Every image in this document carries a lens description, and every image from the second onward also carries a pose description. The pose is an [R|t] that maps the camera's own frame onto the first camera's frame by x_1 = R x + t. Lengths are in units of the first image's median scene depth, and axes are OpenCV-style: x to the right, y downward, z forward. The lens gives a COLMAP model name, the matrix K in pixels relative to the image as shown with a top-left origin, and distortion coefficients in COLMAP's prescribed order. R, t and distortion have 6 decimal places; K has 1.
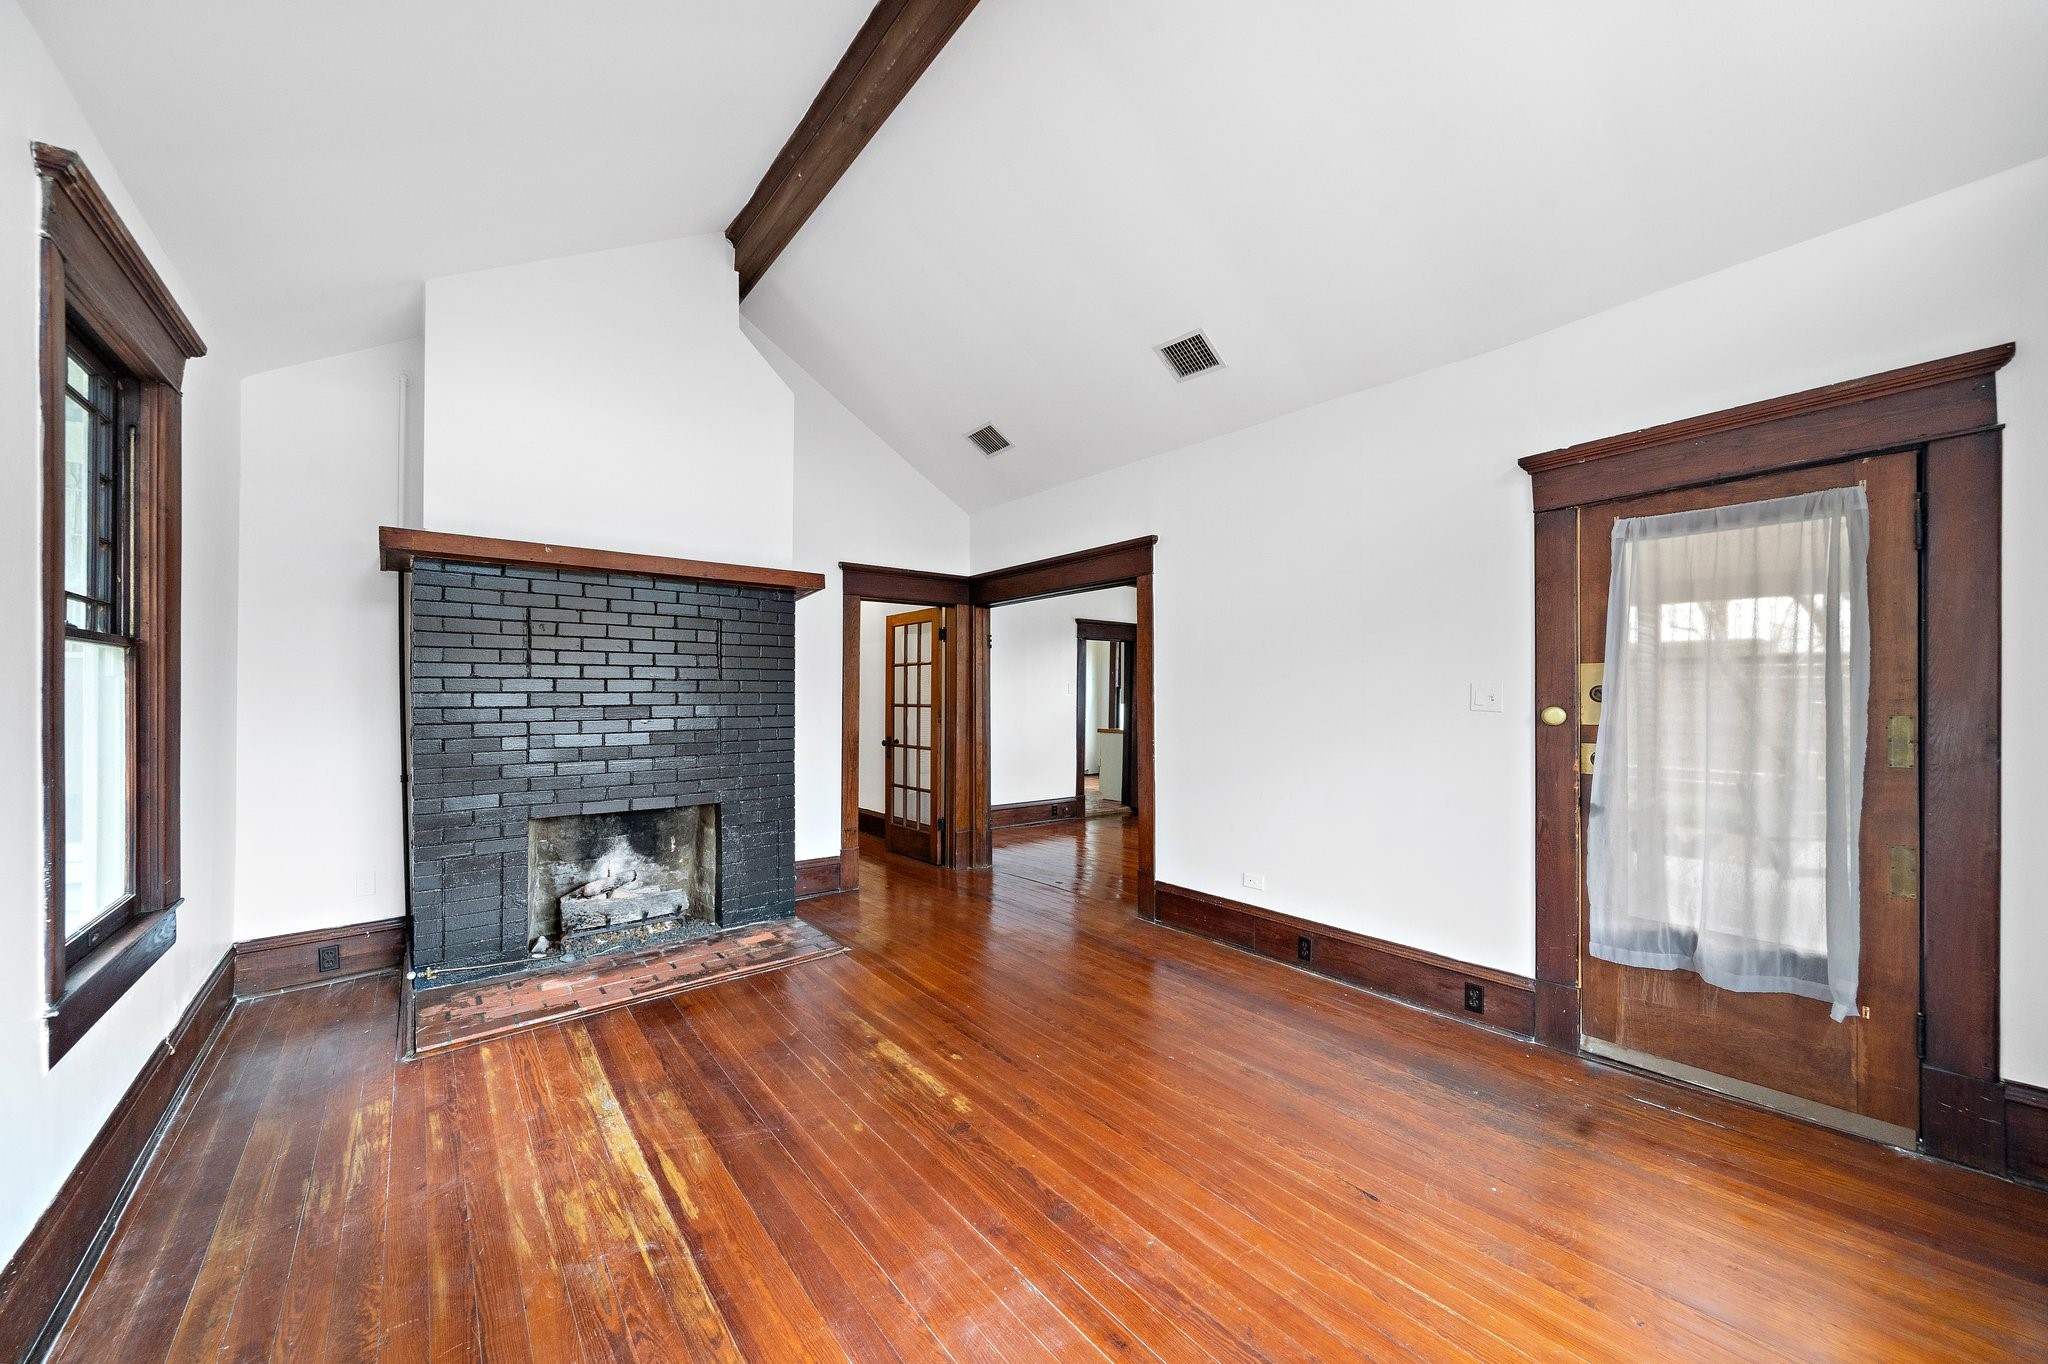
lens RADIAL K [[713.9, 0, 1015.8], [0, 713.9, 717.3], [0, 0, 1]] dist [-0.005334, -0.000288]
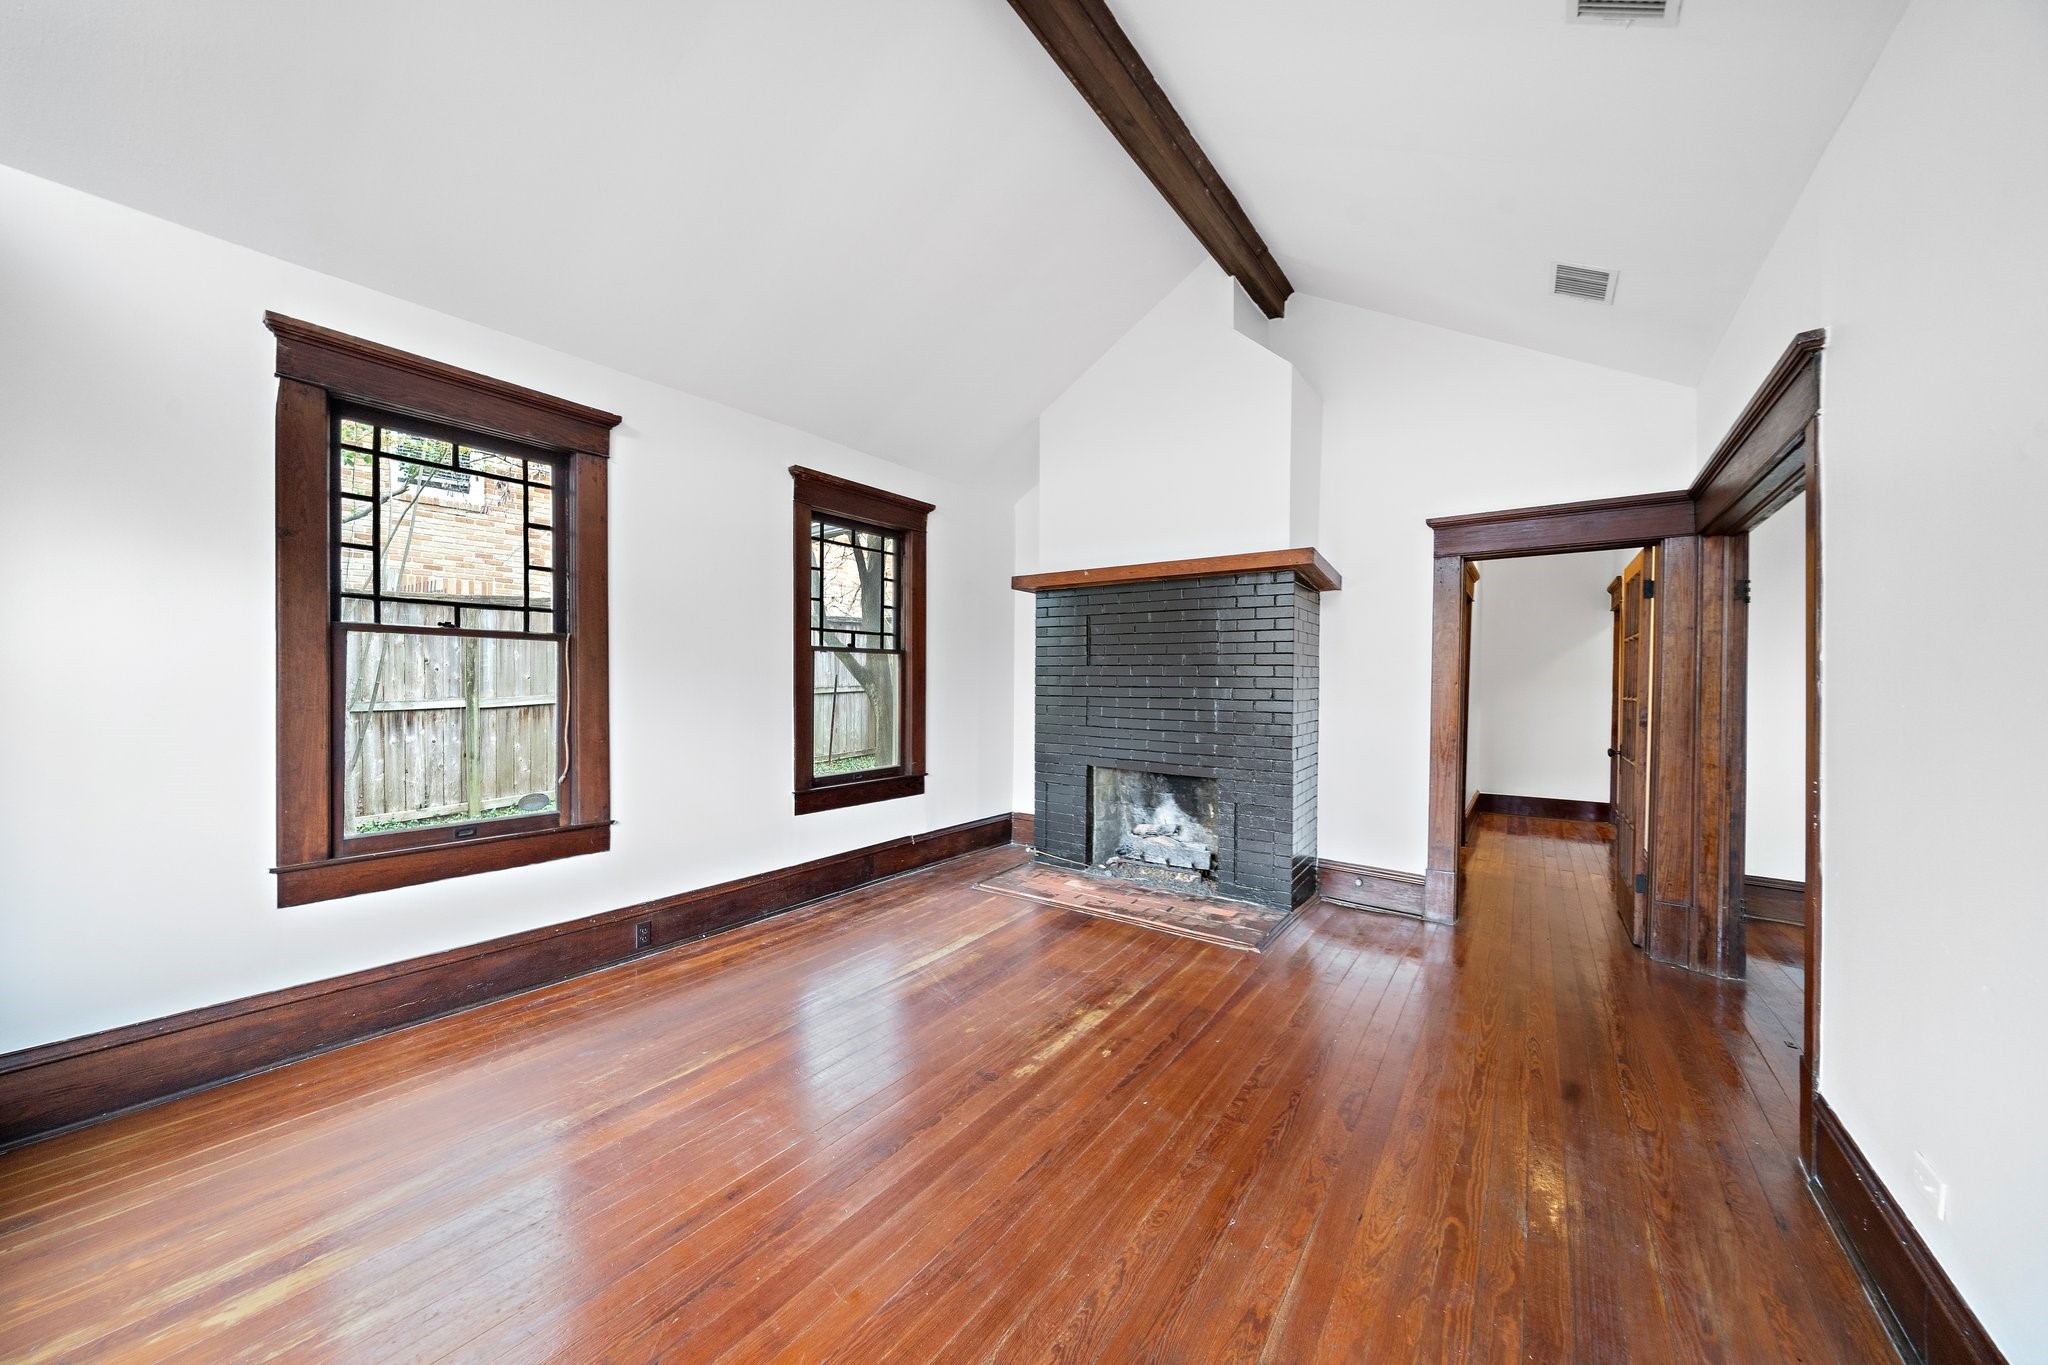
lens RADIAL K [[713.9, 0, 1020.7], [0, 713.9, 689.5], [0, 0, 1]] dist [-0.005334, -0.000288]
pose [[0.253650, 0.016032, -0.967163, 0.711020], [-0.040375, 0.999167, 0.005973, -0.009599], [0.966453, 0.037534, 0.254086, 0.557899]]
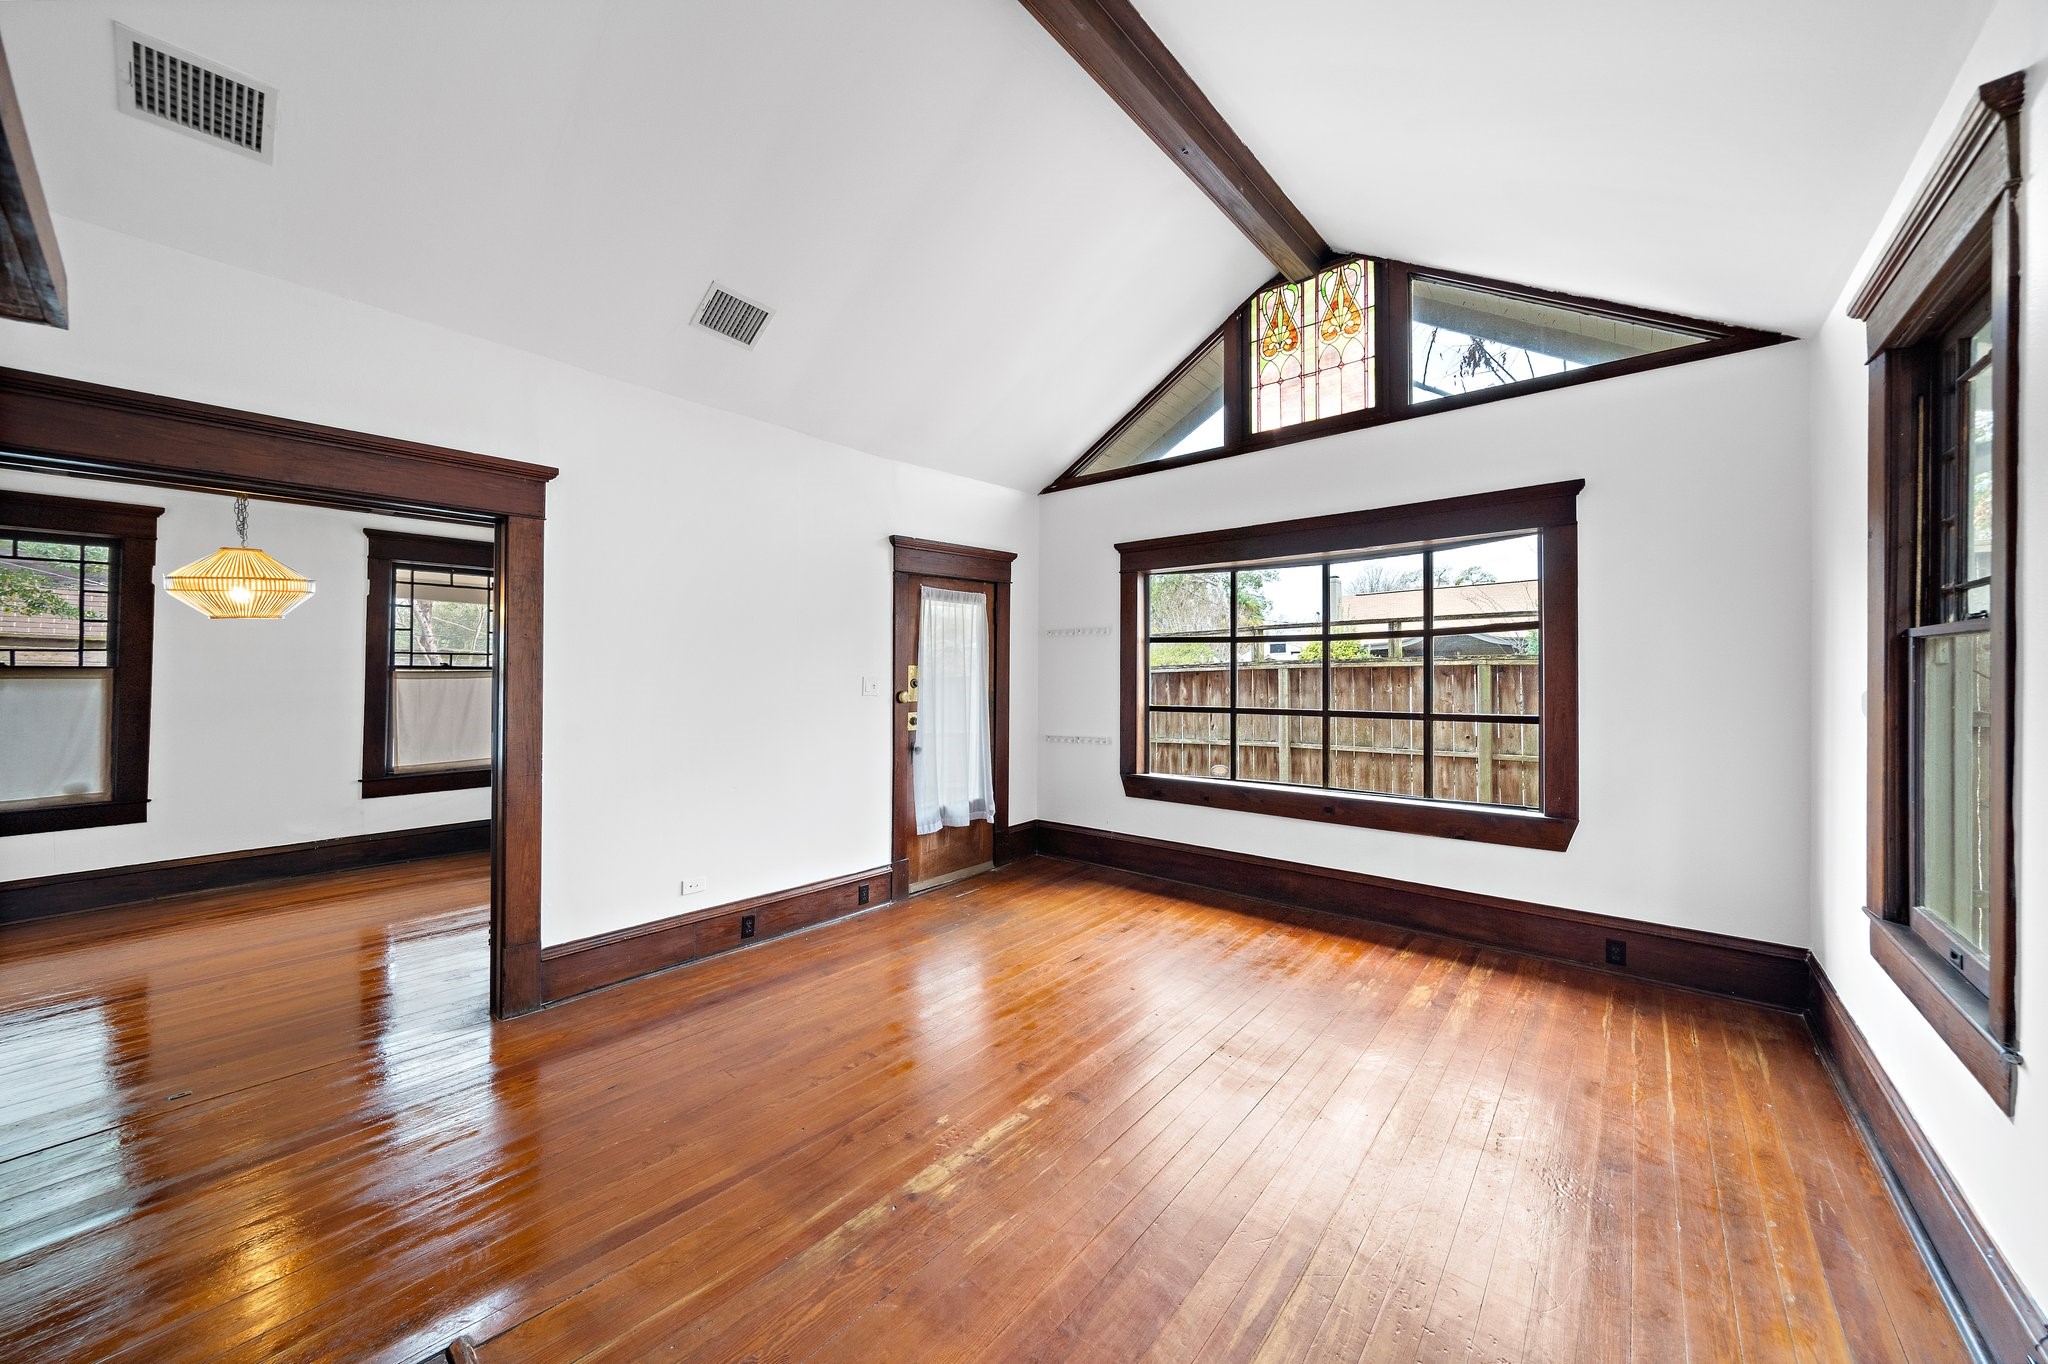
lens RADIAL K [[713.9, 0, 1013.8], [0, 713.9, 676.4], [0, 0, 1]] dist [-0.005334, -0.000288]
pose [[-0.172846, 0.004682, 0.984938, -0.818100], [0.032543, 0.999470, 0.000960, -0.036552], [-0.984411, 0.032219, -0.172907, 0.927743]]
